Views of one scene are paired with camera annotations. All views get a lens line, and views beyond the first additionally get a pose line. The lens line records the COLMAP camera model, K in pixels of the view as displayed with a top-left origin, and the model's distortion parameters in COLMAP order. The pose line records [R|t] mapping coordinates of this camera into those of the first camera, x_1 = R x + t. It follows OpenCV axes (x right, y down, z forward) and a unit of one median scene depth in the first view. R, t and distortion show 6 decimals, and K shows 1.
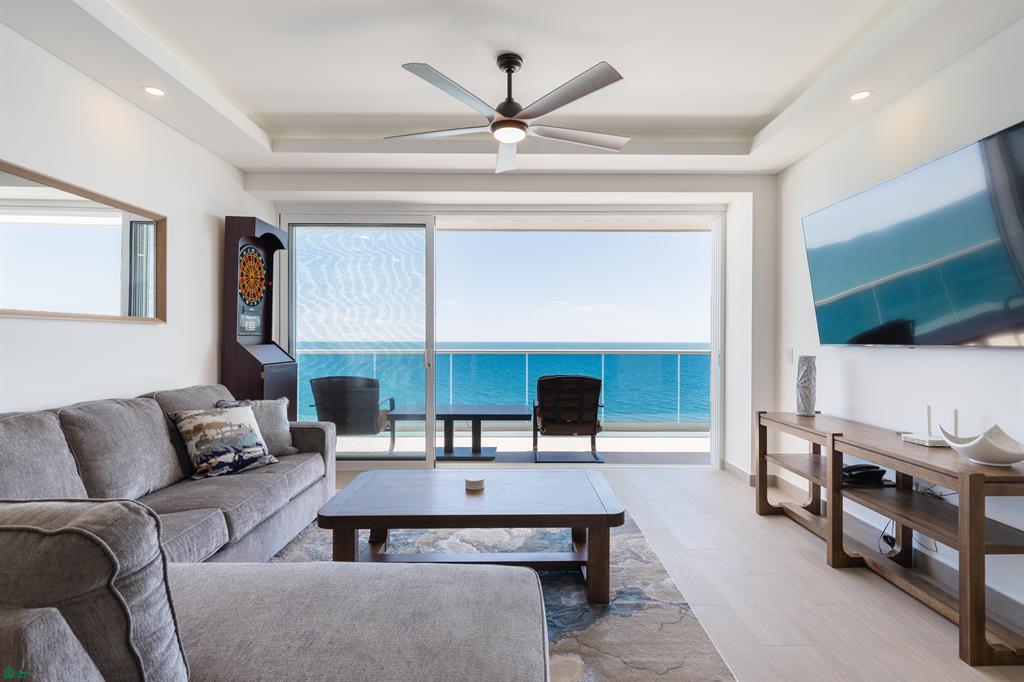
lens RADIAL K [[488.9, 0, 509.1], [0, 488.9, 341.3], [0, 0, 1]] dist [-0.000546, -0.001505]
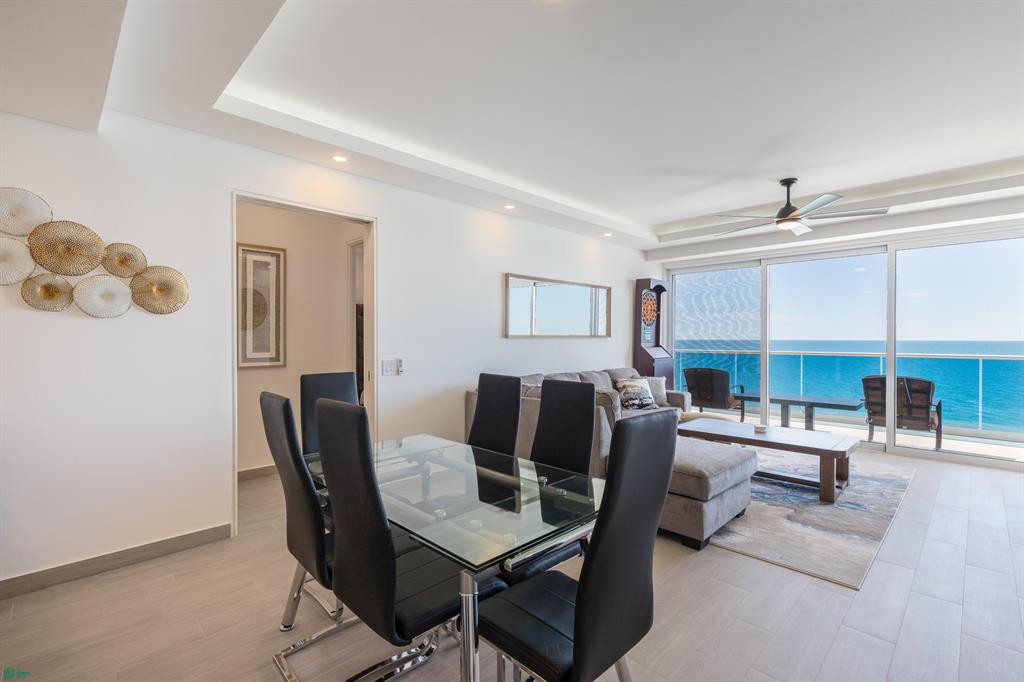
lens RADIAL K [[460.6, 0, 516.5], [0, 460.6, 340.2], [0, 0, 1]] dist [0.004782, -0.001053]
pose [[0.710315, 0.004144, -0.703871, 0.324523], [-0.002746, 0.999991, 0.003116, -0.023882], [0.703878, -0.000281, 0.710321, -0.554149]]
